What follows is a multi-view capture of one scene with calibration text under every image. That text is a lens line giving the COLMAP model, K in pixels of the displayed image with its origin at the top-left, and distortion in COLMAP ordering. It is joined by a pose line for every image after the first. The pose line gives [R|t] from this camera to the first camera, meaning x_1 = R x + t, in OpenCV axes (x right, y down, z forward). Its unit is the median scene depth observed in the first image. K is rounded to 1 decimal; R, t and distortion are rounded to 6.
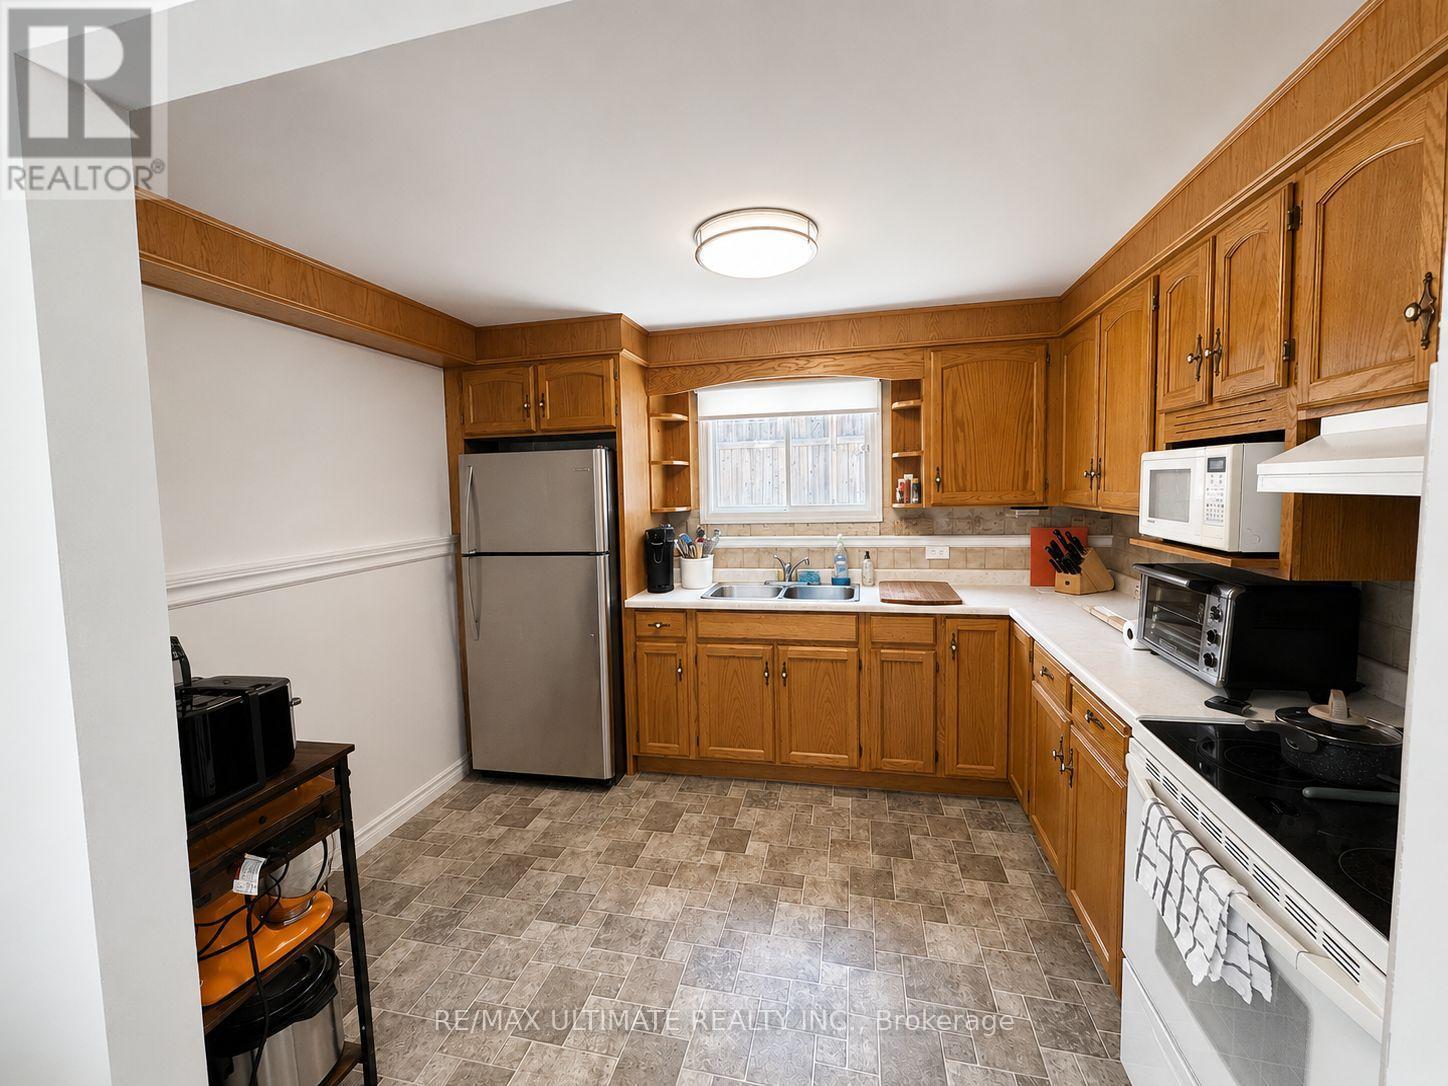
lens RADIAL K [[593.7, 0, 724.0], [0, 593.7, 543.0], [0, 0, 1]] dist [-0.018024, 0.000128]
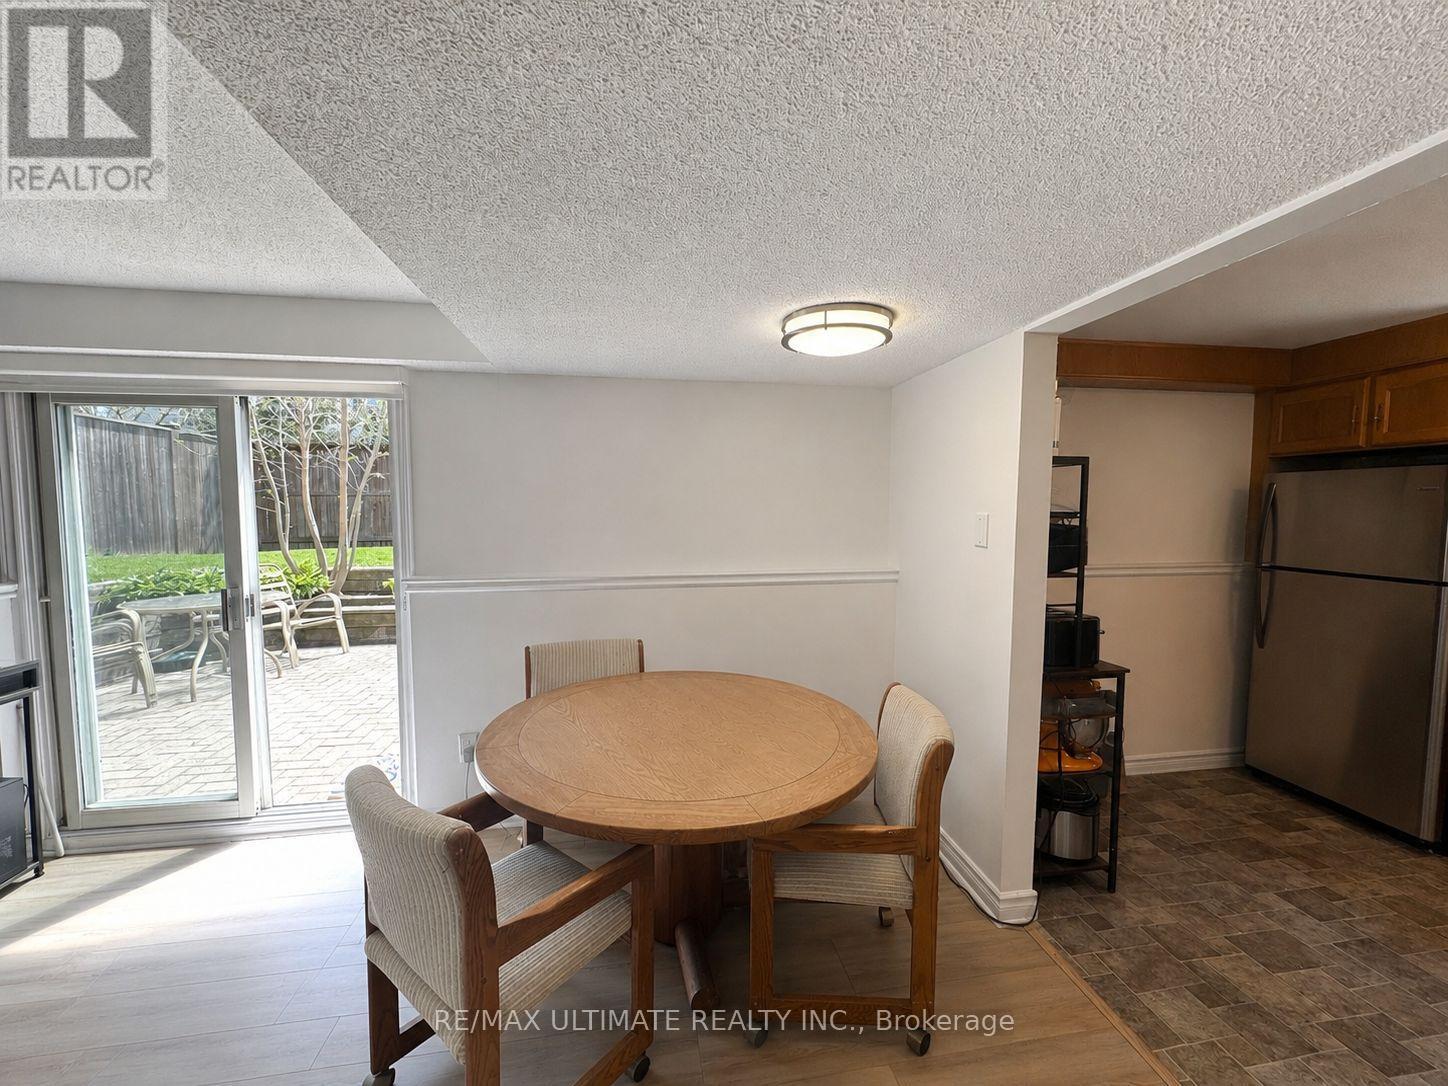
lens RADIAL K [[568.0, 0, 724.0], [0, 568.0, 543.0], [0, 0, 1]] dist [-0.000406, 0.003849]
pose [[0.360021, 0.089877, -0.928605, 0.239281], [-0.079700, 0.994673, 0.065372, -0.018154], [0.929534, 0.050475, 0.365266, -0.384254]]
